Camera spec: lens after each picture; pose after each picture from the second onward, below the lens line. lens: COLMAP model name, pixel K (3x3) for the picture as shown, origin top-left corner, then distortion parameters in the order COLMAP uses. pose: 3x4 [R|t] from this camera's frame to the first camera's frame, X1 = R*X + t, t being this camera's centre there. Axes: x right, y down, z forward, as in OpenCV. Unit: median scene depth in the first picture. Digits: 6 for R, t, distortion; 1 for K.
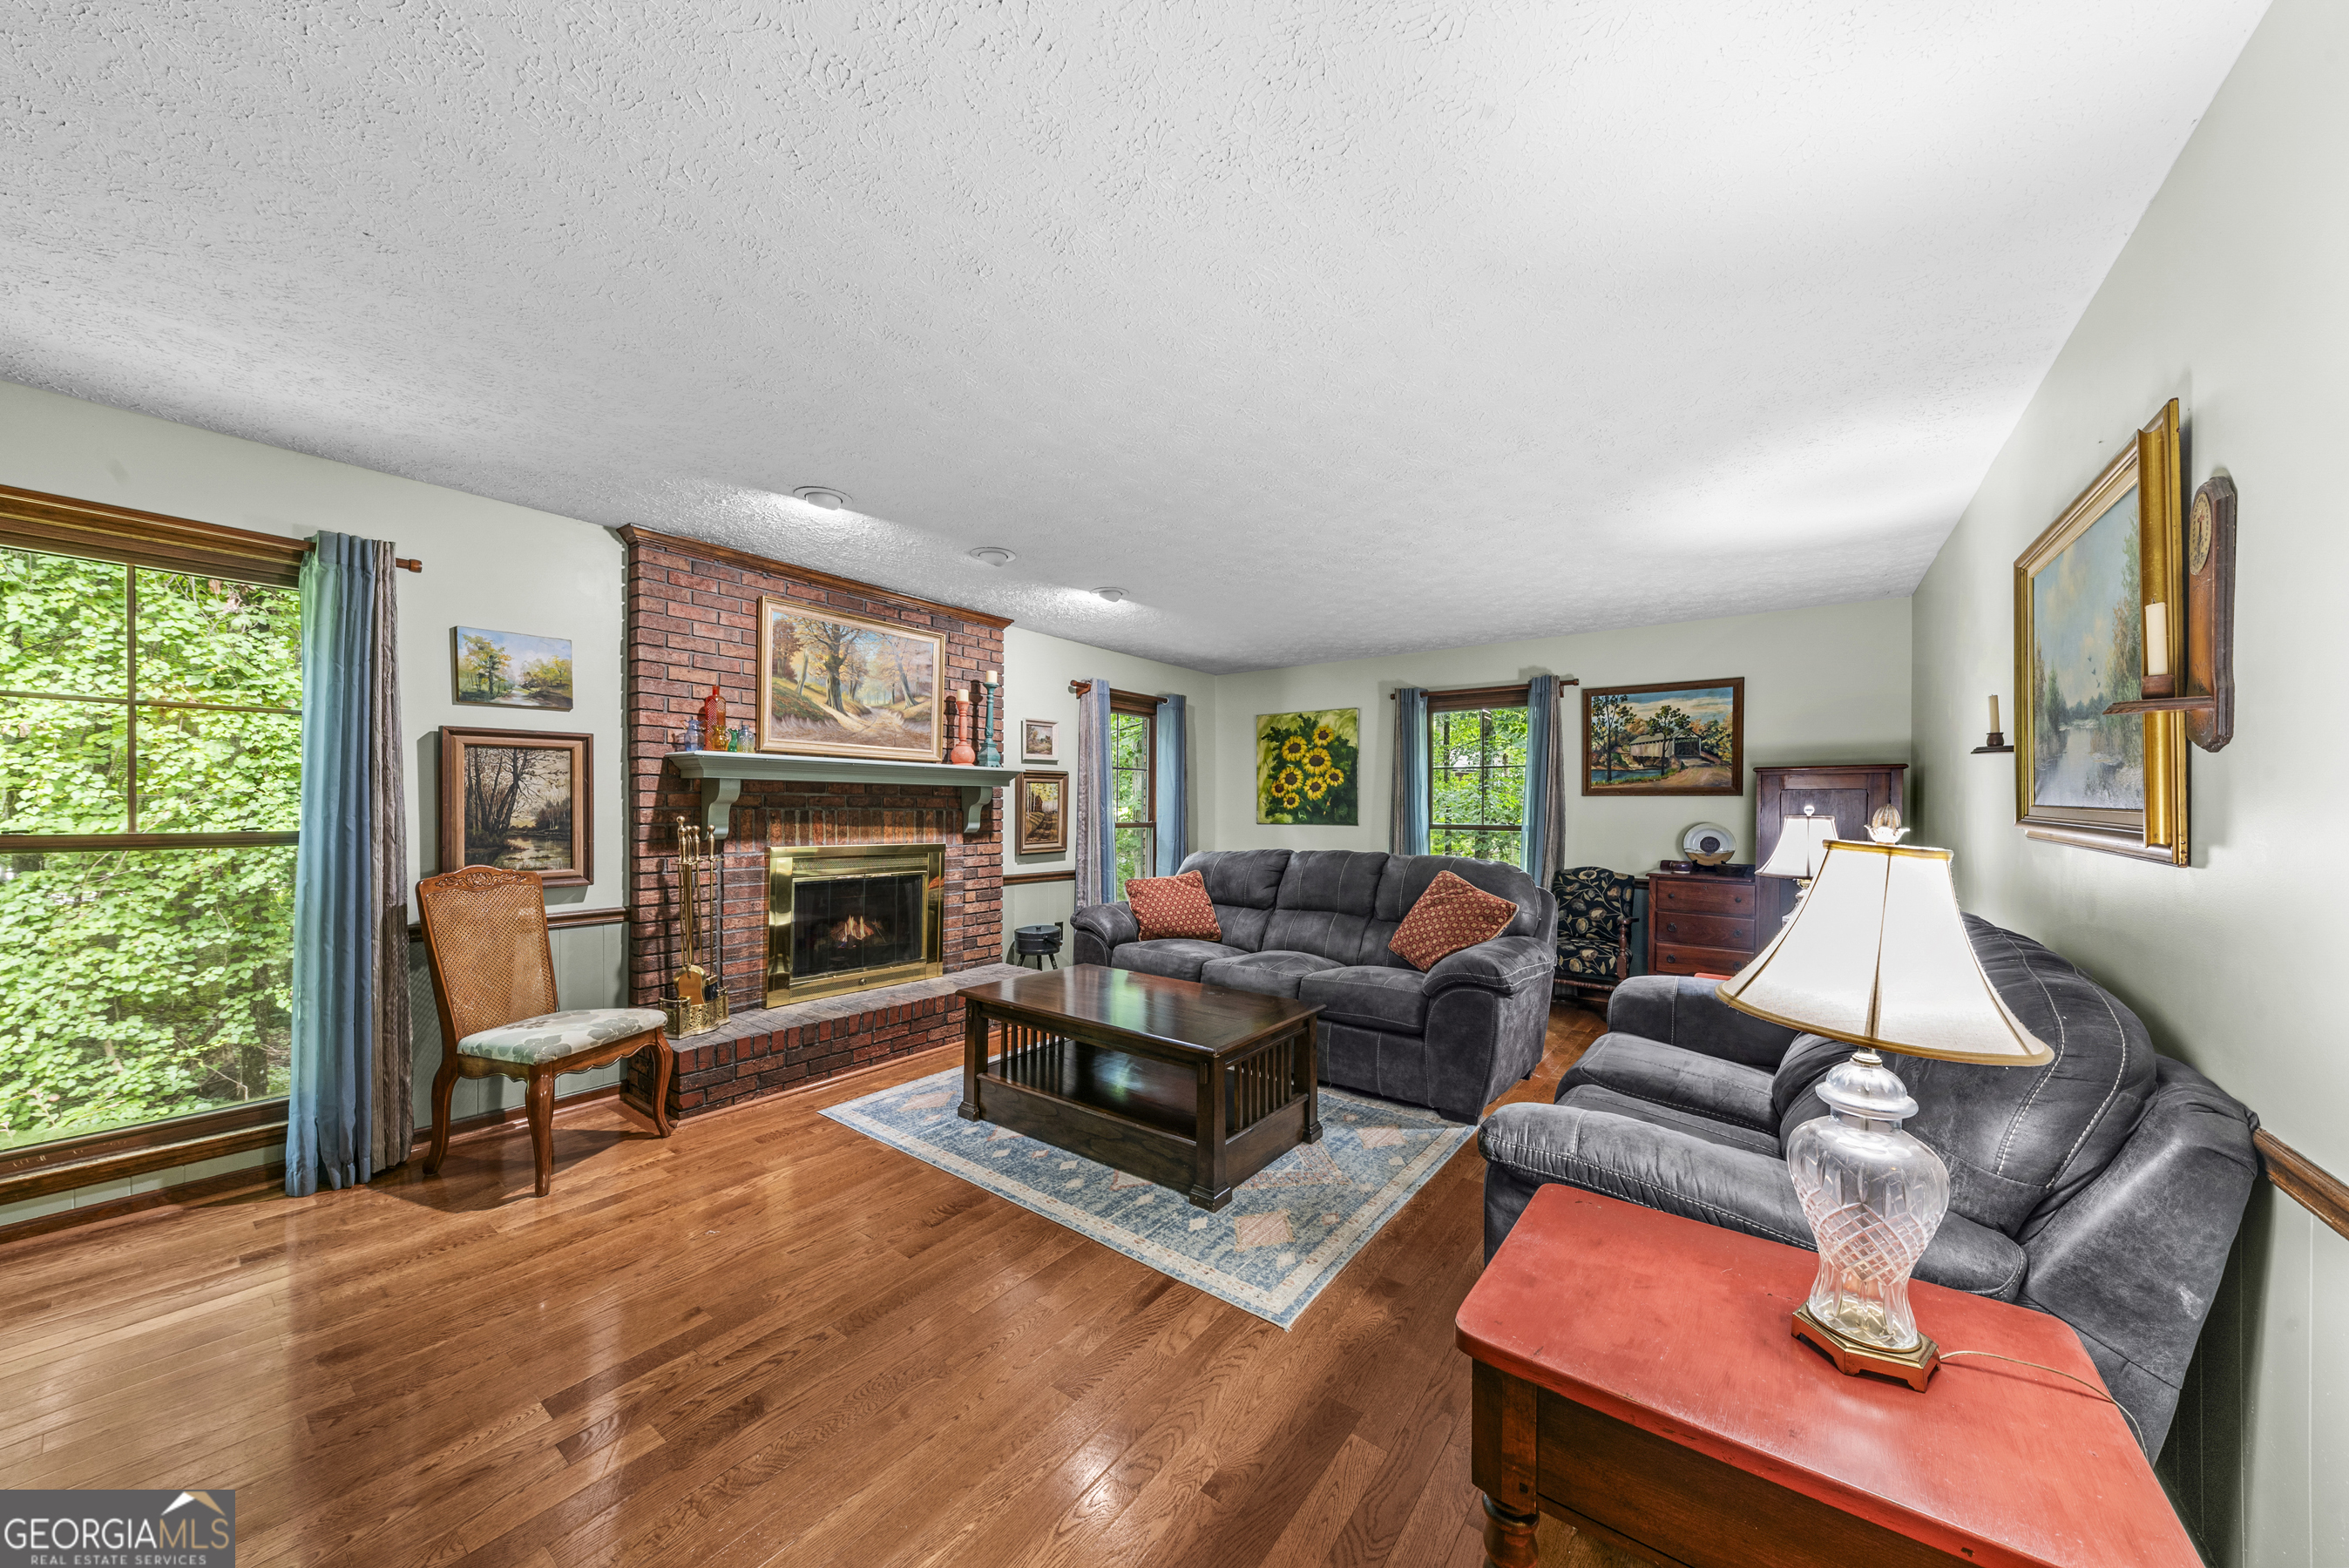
lens RADIAL K [[821.1, 0, 1183.9], [0, 821.1, 800.7], [0, 0, 1]] dist [0.000522, -0.000335]
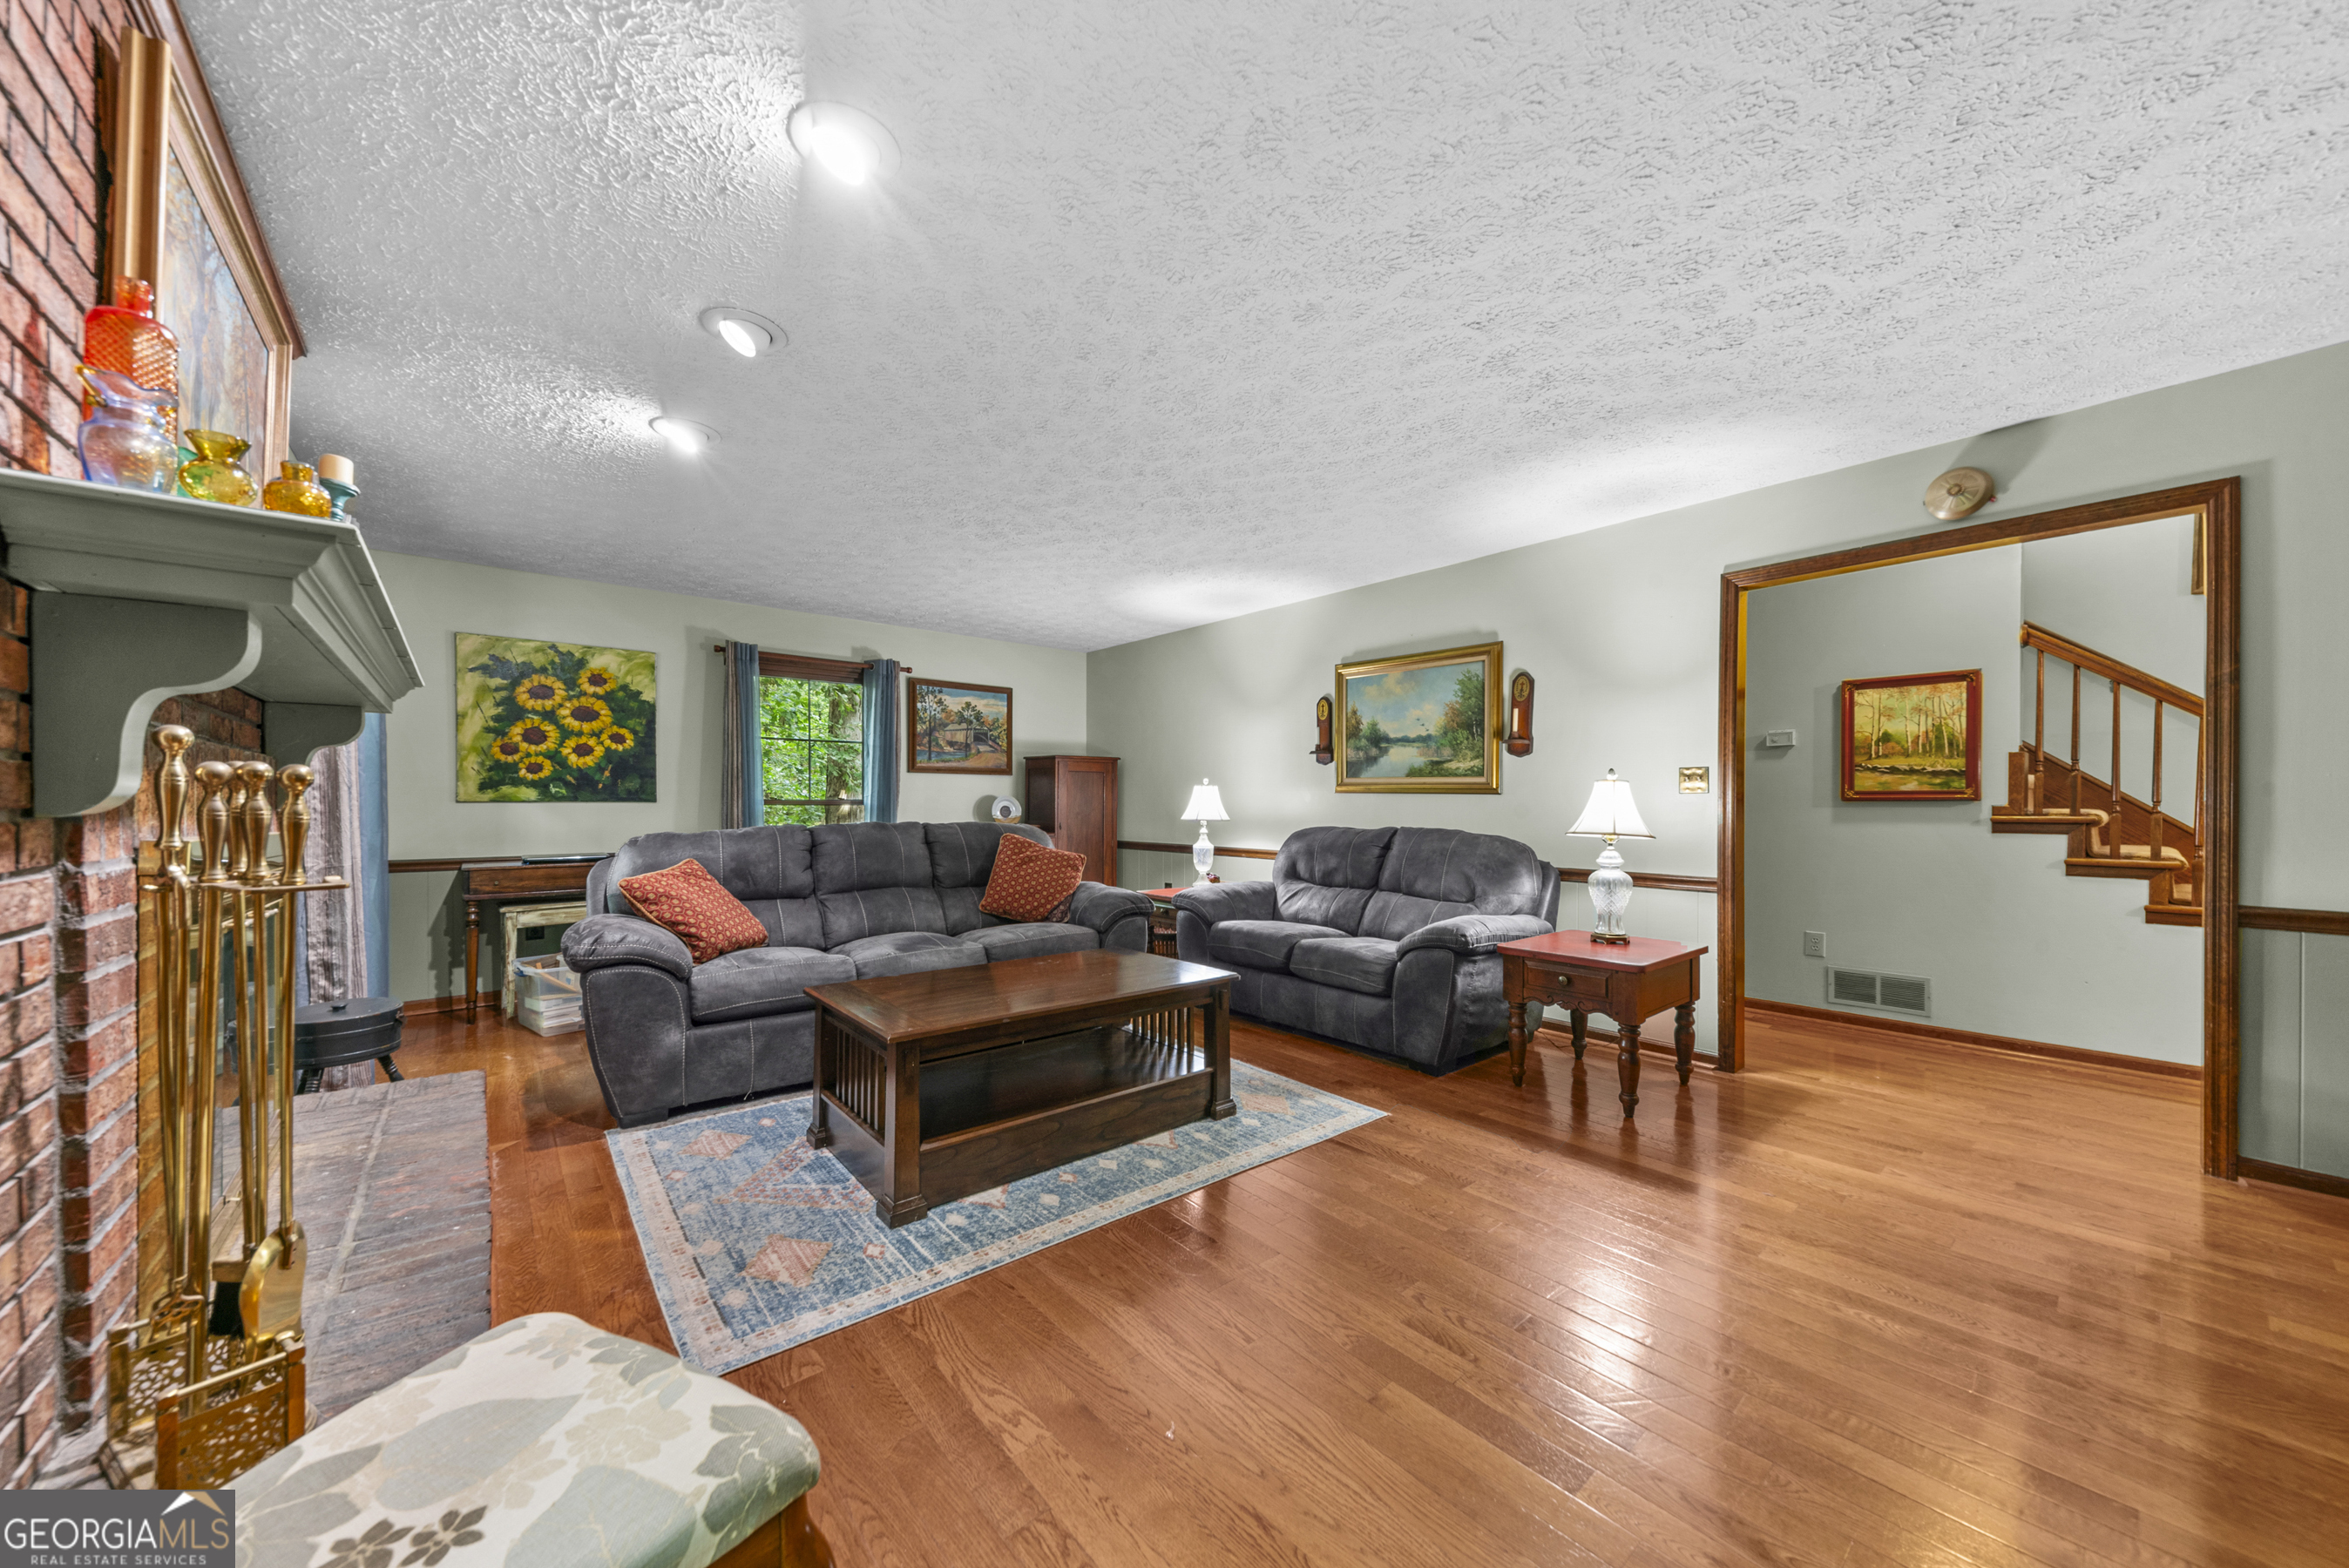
lens RADIAL K [[821.1, 0, 1188.7], [0, 821.1, 797.6], [0, 0, 1]] dist [0.000522, -0.000335]
pose [[0.206072, 0.002862, 0.978533, -0.467939], [-0.006547, 0.999977, -0.001546, 0.024336], [-0.978515, -0.006088, 0.206086, 0.349464]]
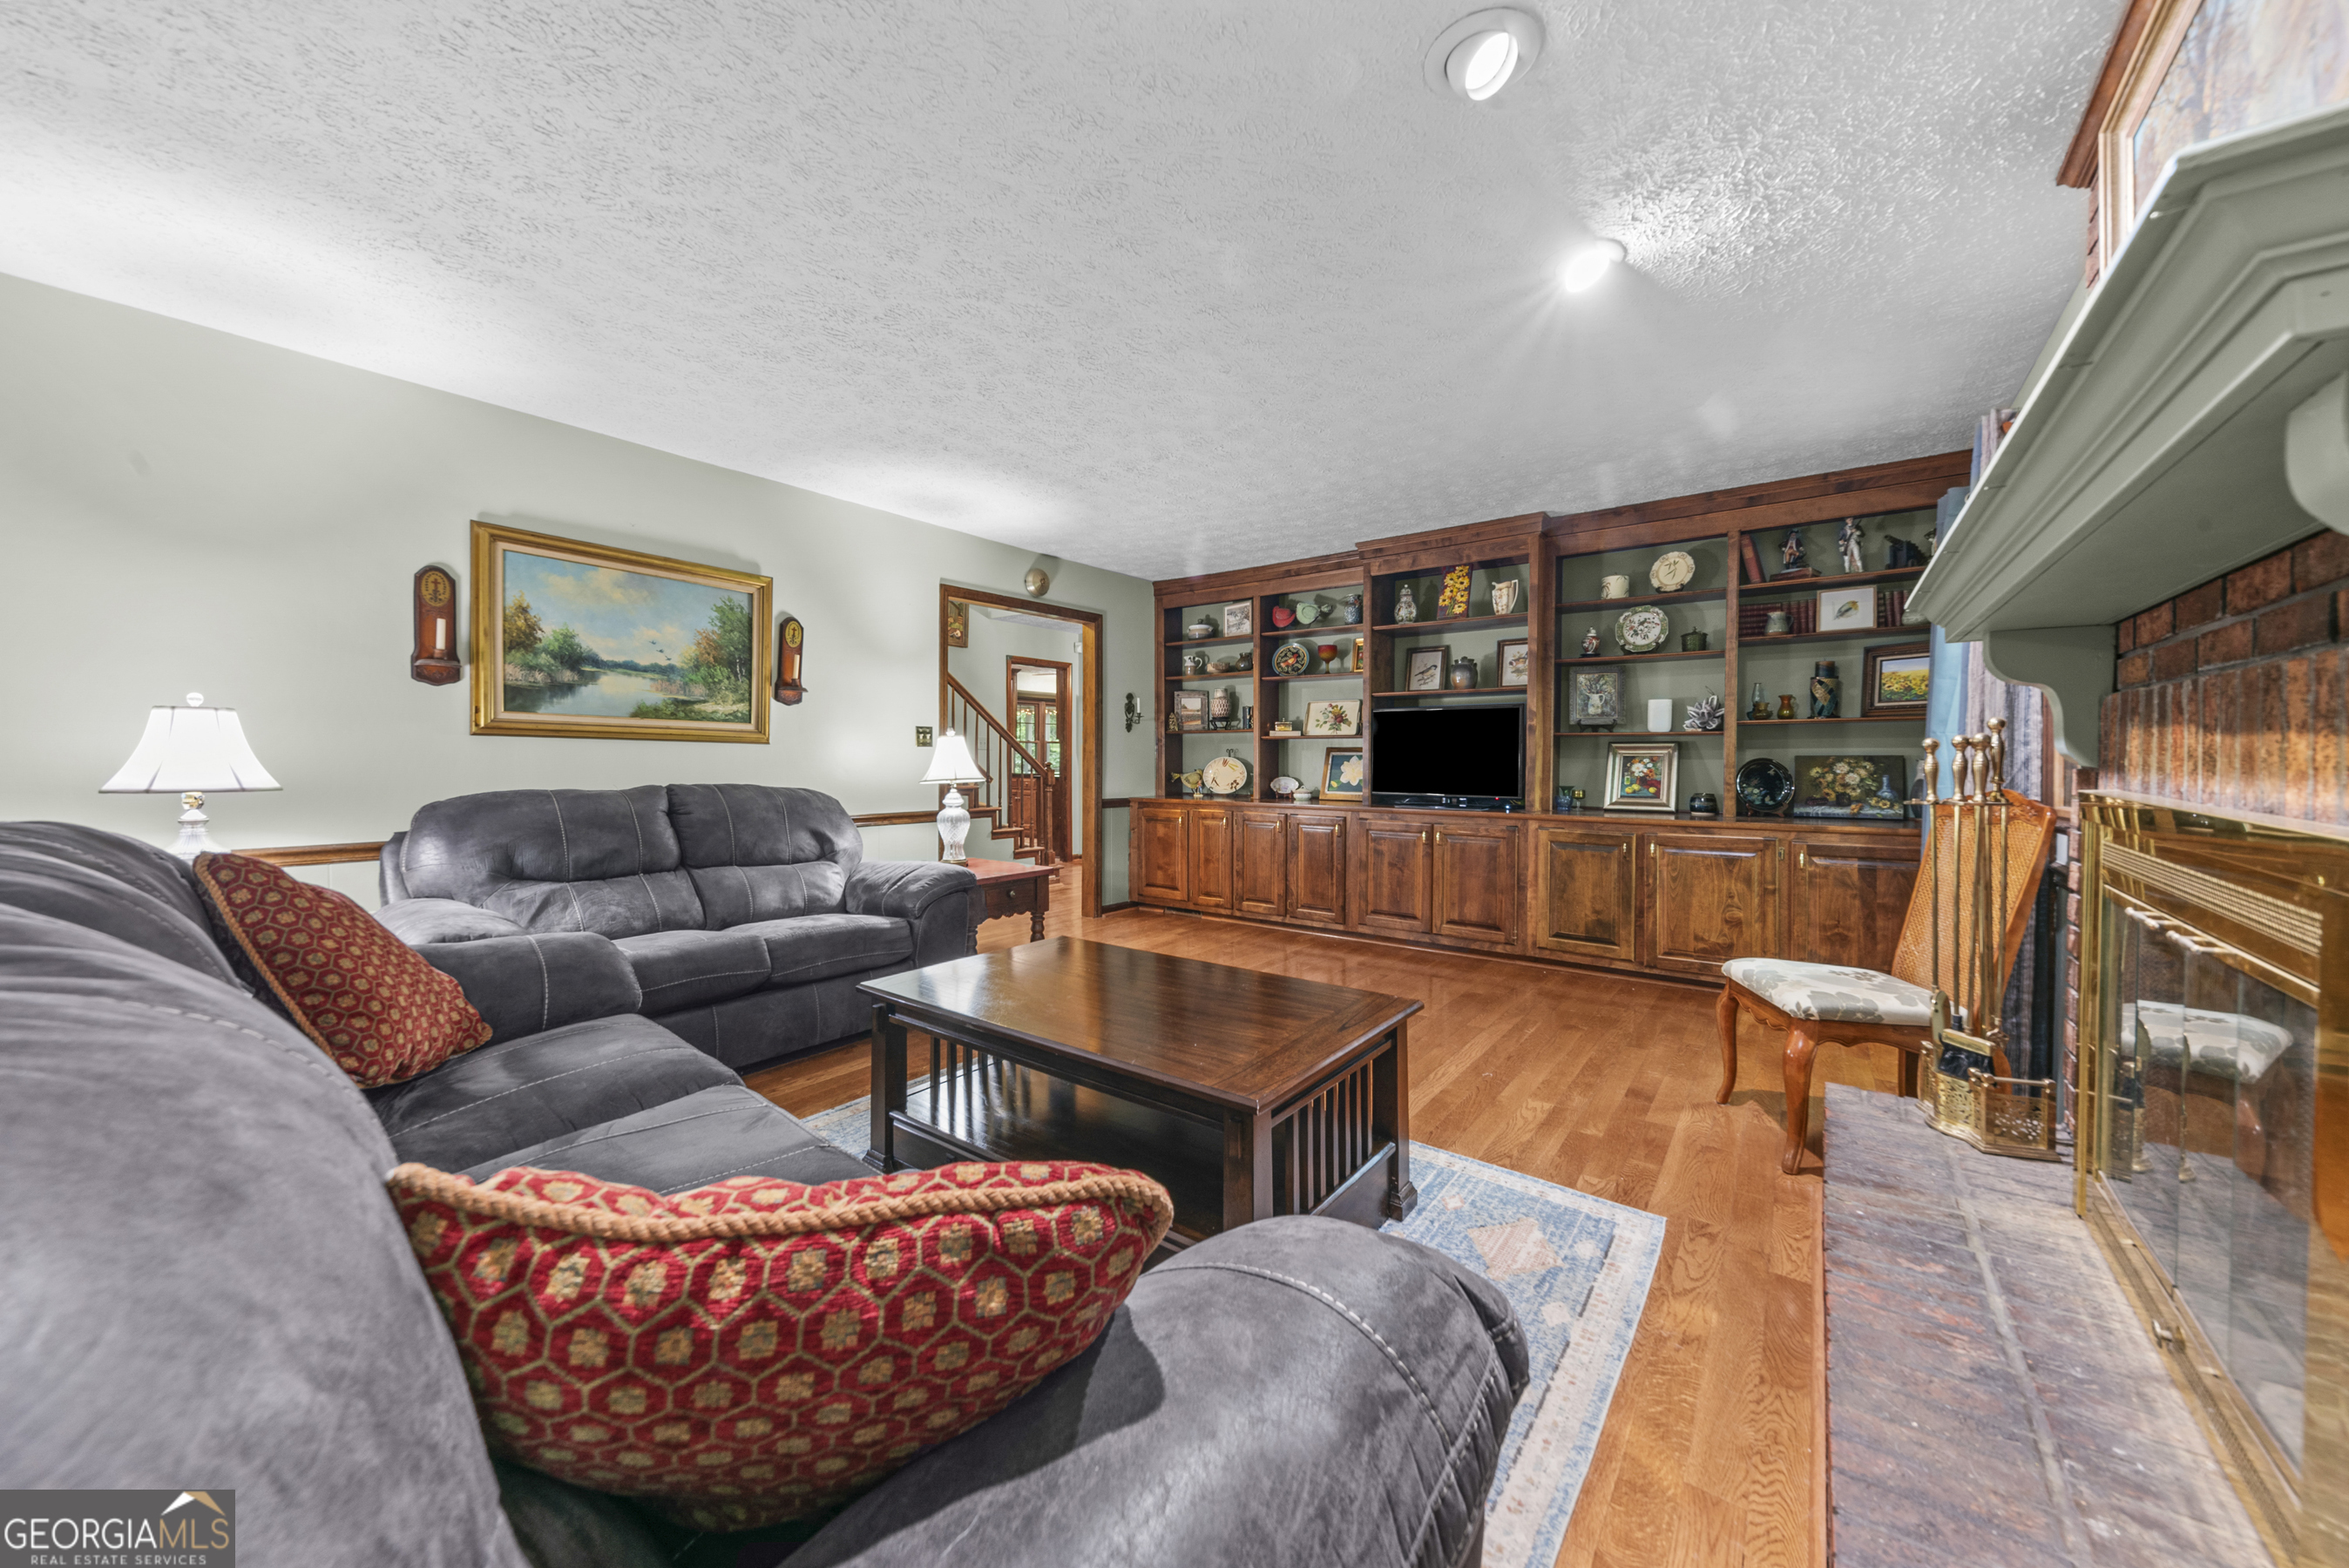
lens RADIAL K [[821.1, 0, 1182.7], [0, 821.1, 770.4], [0, 0, 1]] dist [0.000522, -0.000335]
pose [[-0.999950, -0.009727, 0.002470, -0.053908], [-0.009700, 0.999895, 0.010787, 0.029438], [-0.002574, 0.010762, -0.999939, 0.878512]]
